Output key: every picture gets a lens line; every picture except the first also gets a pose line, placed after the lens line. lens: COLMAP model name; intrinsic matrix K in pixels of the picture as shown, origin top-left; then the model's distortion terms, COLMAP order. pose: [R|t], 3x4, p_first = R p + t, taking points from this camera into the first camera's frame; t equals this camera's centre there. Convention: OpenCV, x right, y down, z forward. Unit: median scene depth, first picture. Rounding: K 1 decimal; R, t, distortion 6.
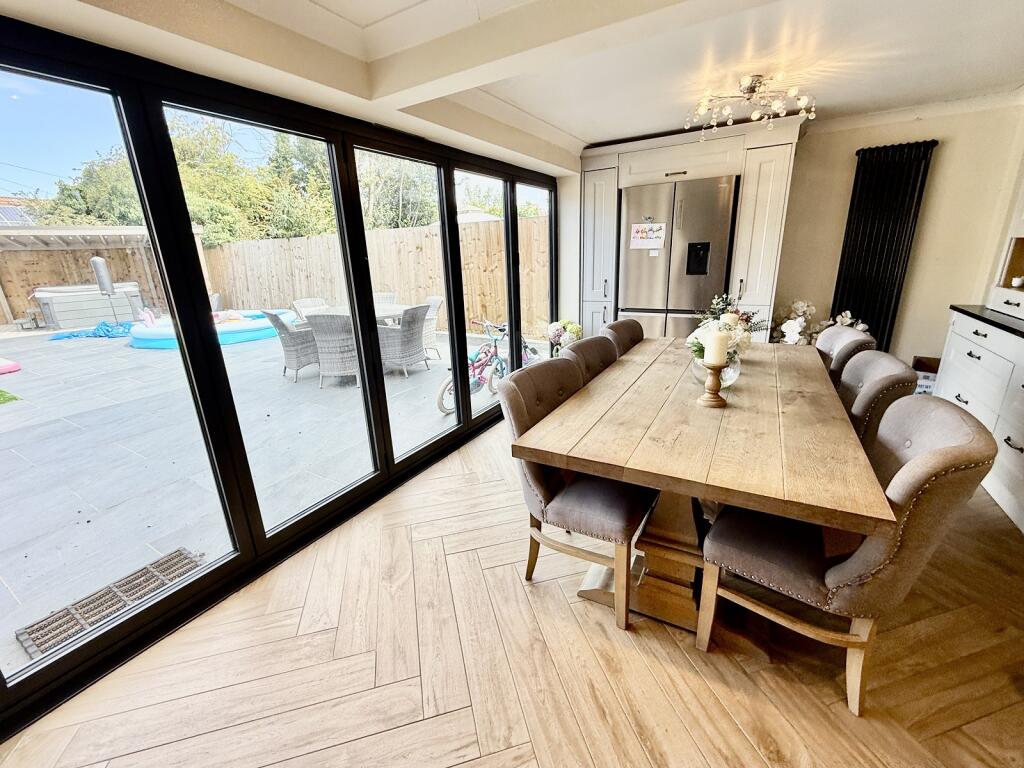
lens RADIAL K [[427.5, 0, 508.8], [0, 427.5, 380.6], [0, 0, 1]] dist [-0.000296, -0.000167]
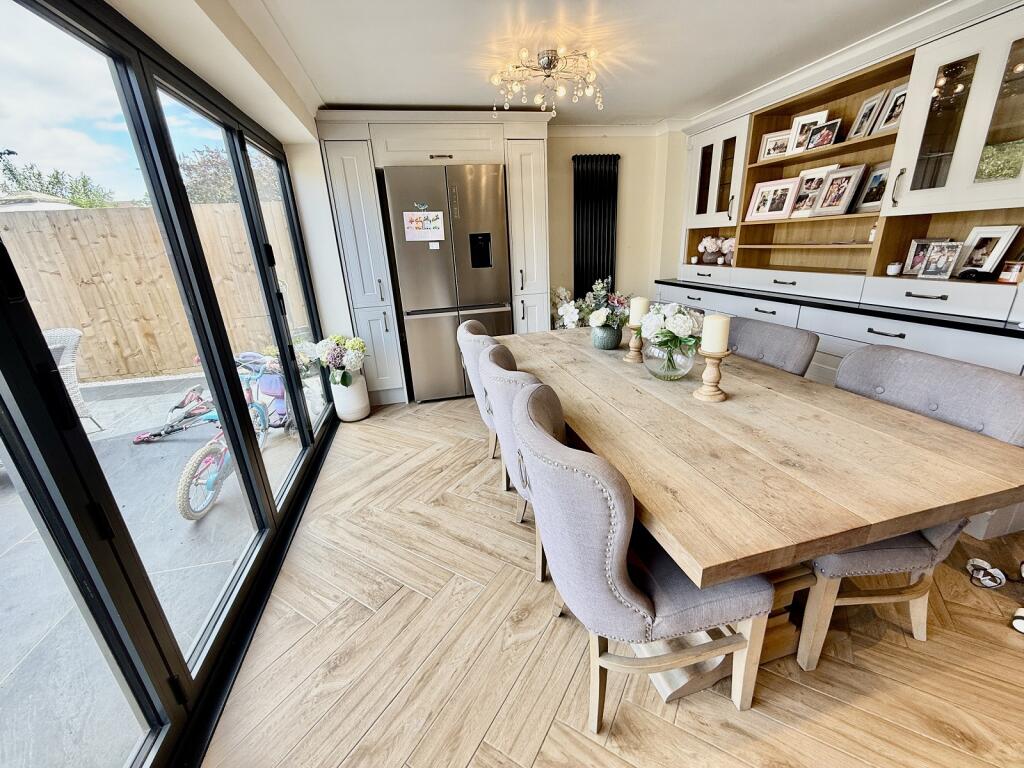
lens RADIAL K [[410.1, 0, 509.9], [0, 410.1, 382.2], [0, 0, 1]] dist [0.000851, 0.000252]
pose [[0.726519, -0.223022, 0.649947, -0.169080], [0.220863, 0.971465, 0.086464, -0.064337], [-0.650684, 0.080731, 0.755045, 0.287953]]
